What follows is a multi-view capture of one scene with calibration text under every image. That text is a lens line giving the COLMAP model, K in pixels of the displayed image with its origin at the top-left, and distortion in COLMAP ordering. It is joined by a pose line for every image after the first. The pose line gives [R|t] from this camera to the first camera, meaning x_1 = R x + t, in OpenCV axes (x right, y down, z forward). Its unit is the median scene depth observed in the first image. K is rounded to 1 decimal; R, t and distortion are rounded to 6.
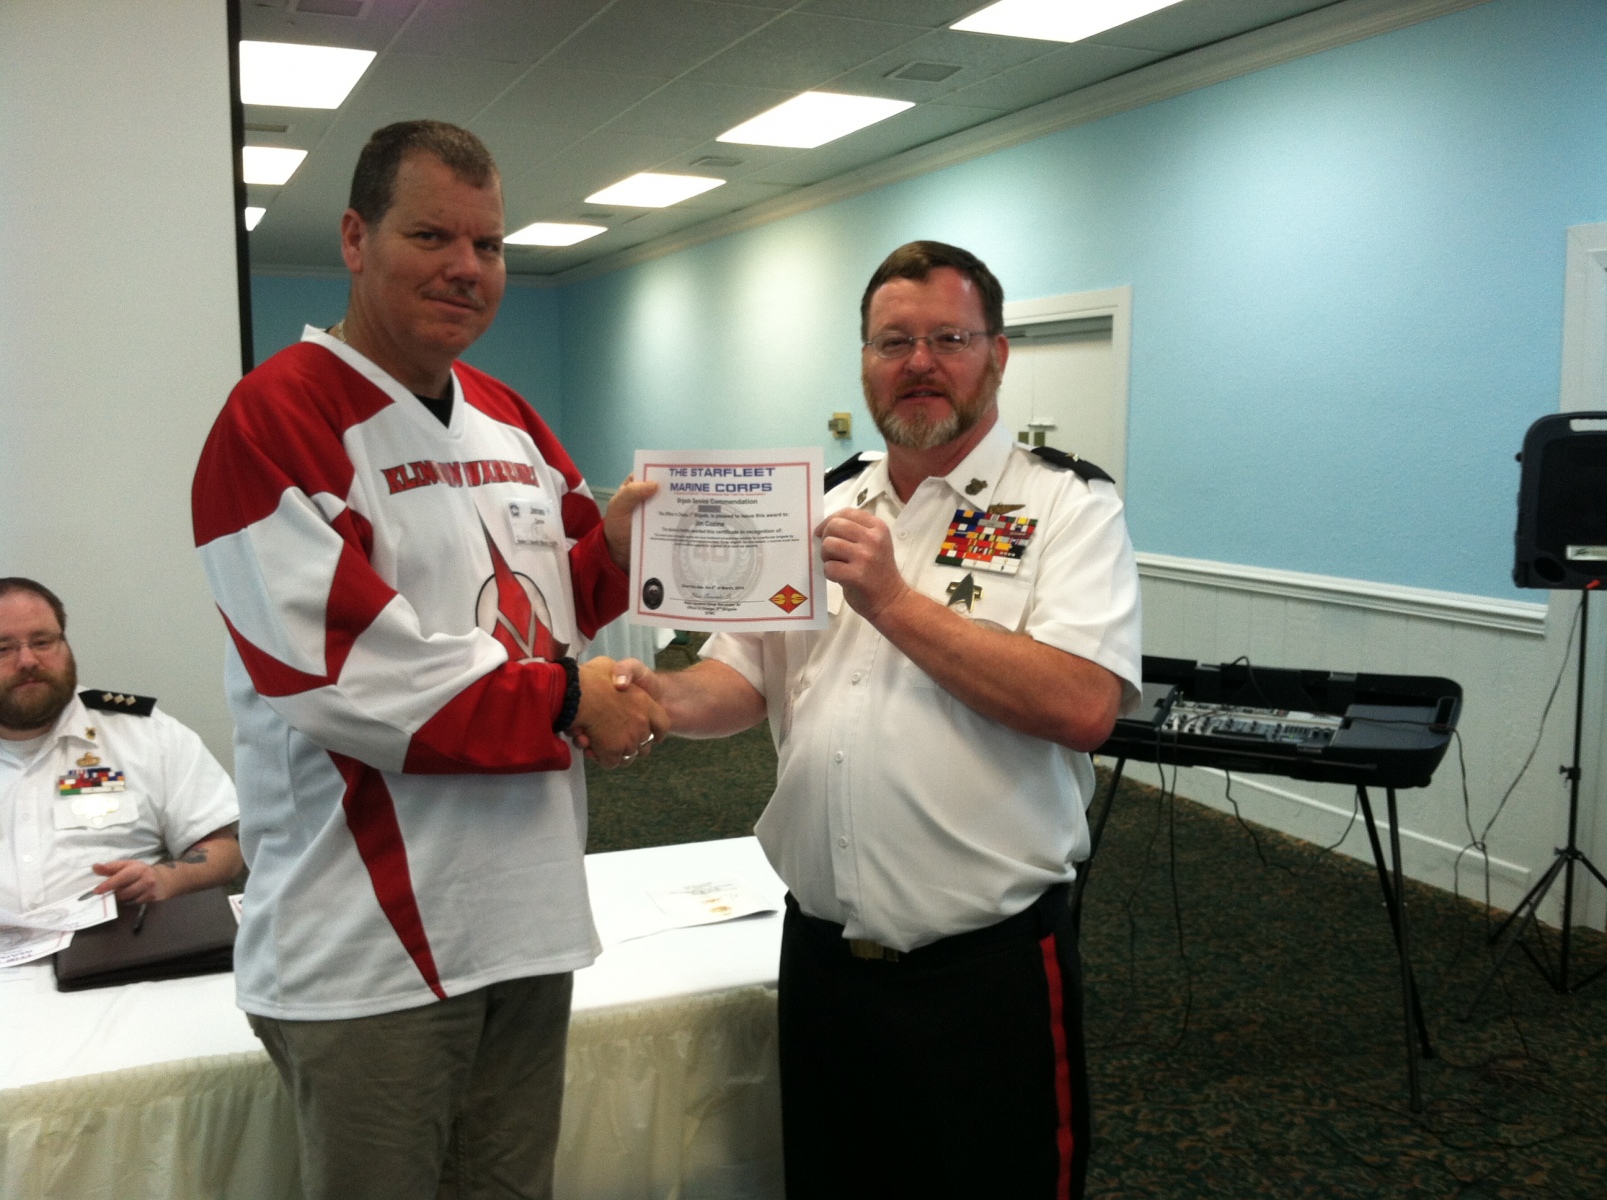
lens RADIAL K [[1609.0, 0, 806.2], [0, 1609.0, 607.0], [0, 0, 1]] dist [0.023365, -0.193132]
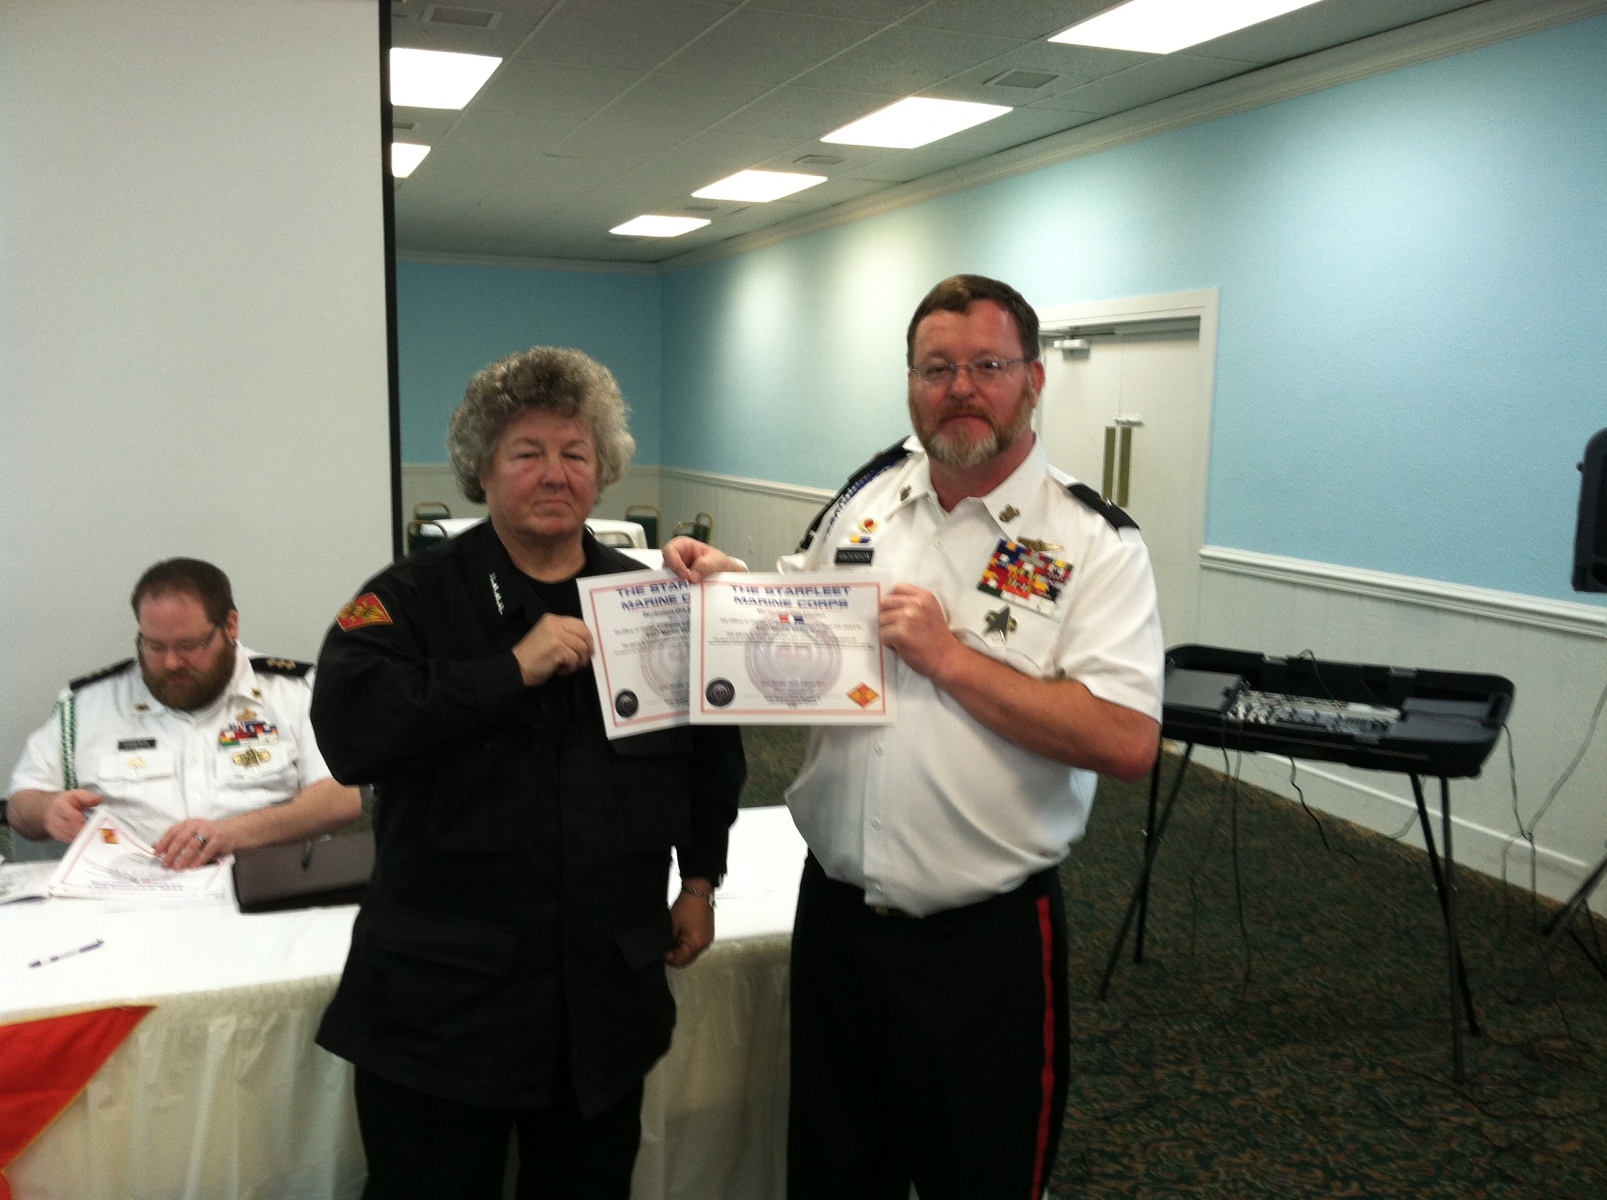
lens RADIAL K [[1617.3, 0, 801.6], [0, 1617.3, 595.4], [0, 0, 1]] dist [0.010784, -0.141699]
pose [[0.998101, 0.024443, -0.056533, -0.002531], [-0.024253, 0.999698, 0.004044, -0.002142], [0.056615, -0.002665, 0.998393, -0.083422]]
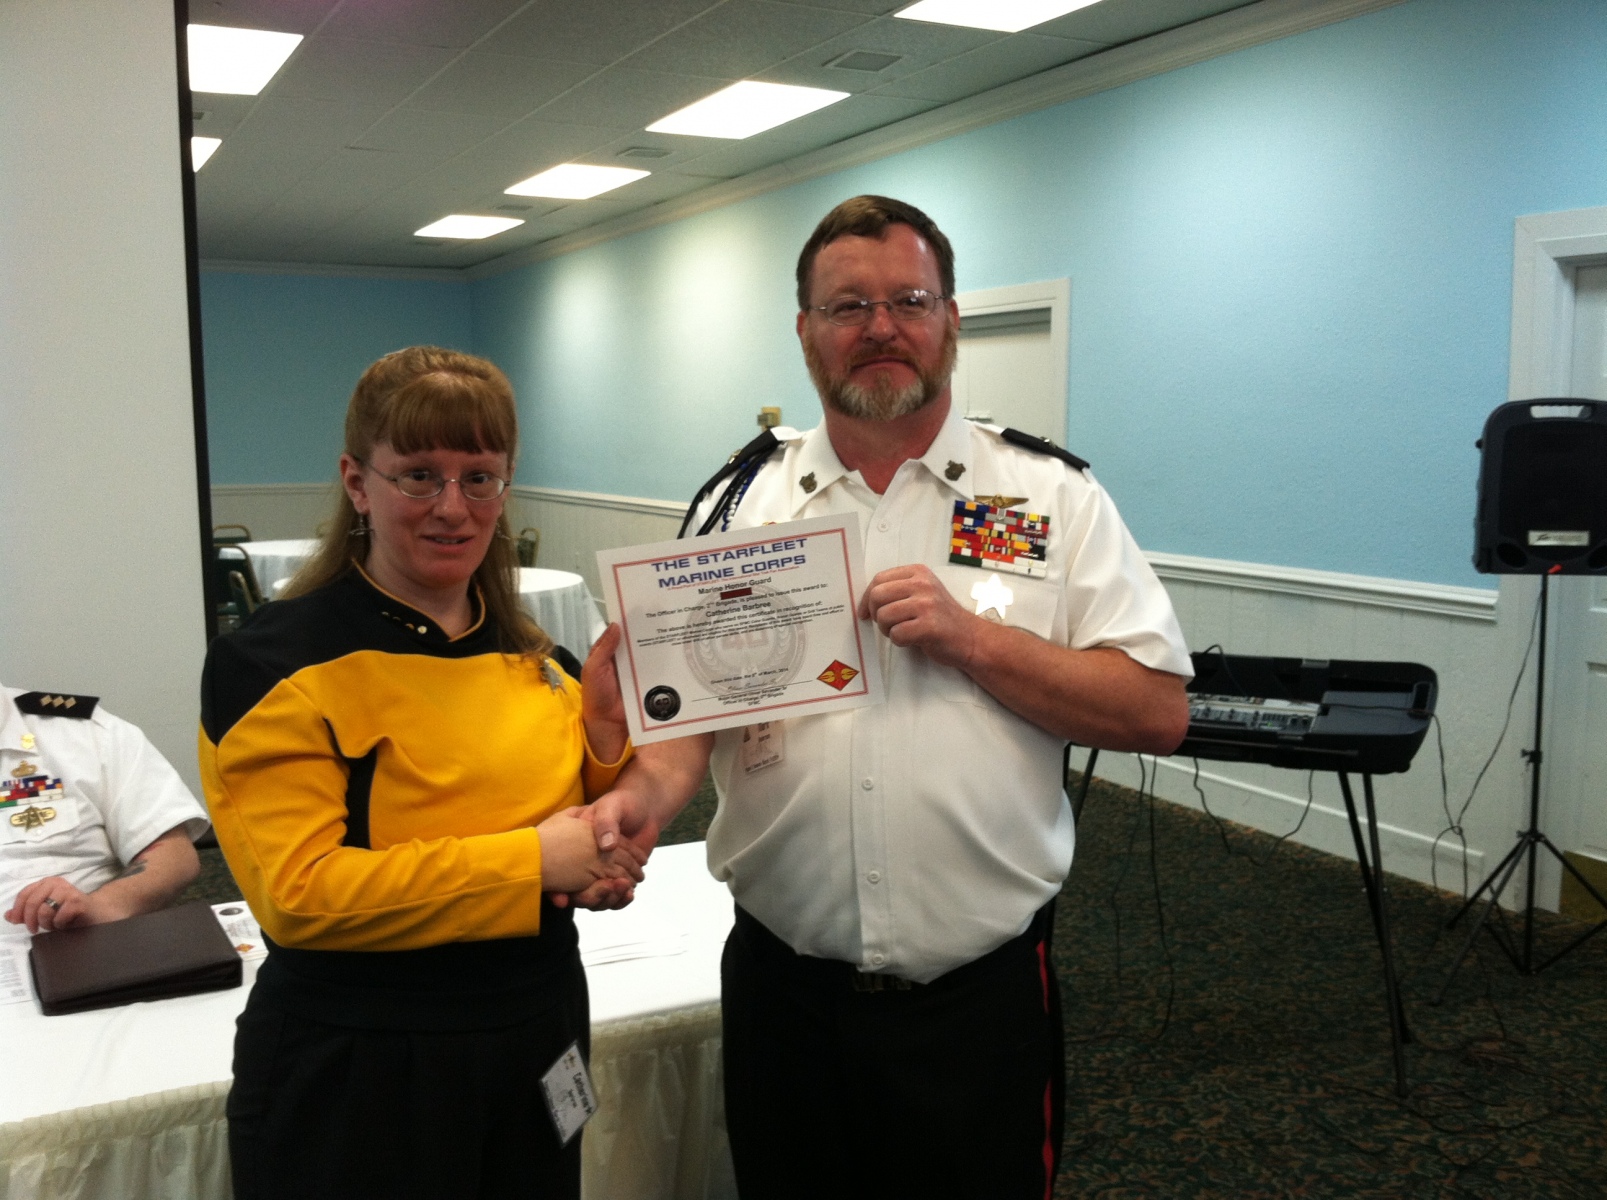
lens RADIAL K [[1605.0, 0, 818.8], [0, 1605.0, 601.1], [0, 0, 1]] dist [0.057673, -0.265824]
pose [[0.997327, -0.011075, 0.072226, -0.048128], [0.011267, 0.999934, -0.002243, 0.003051], [-0.072196, 0.003051, 0.997386, 0.021554]]
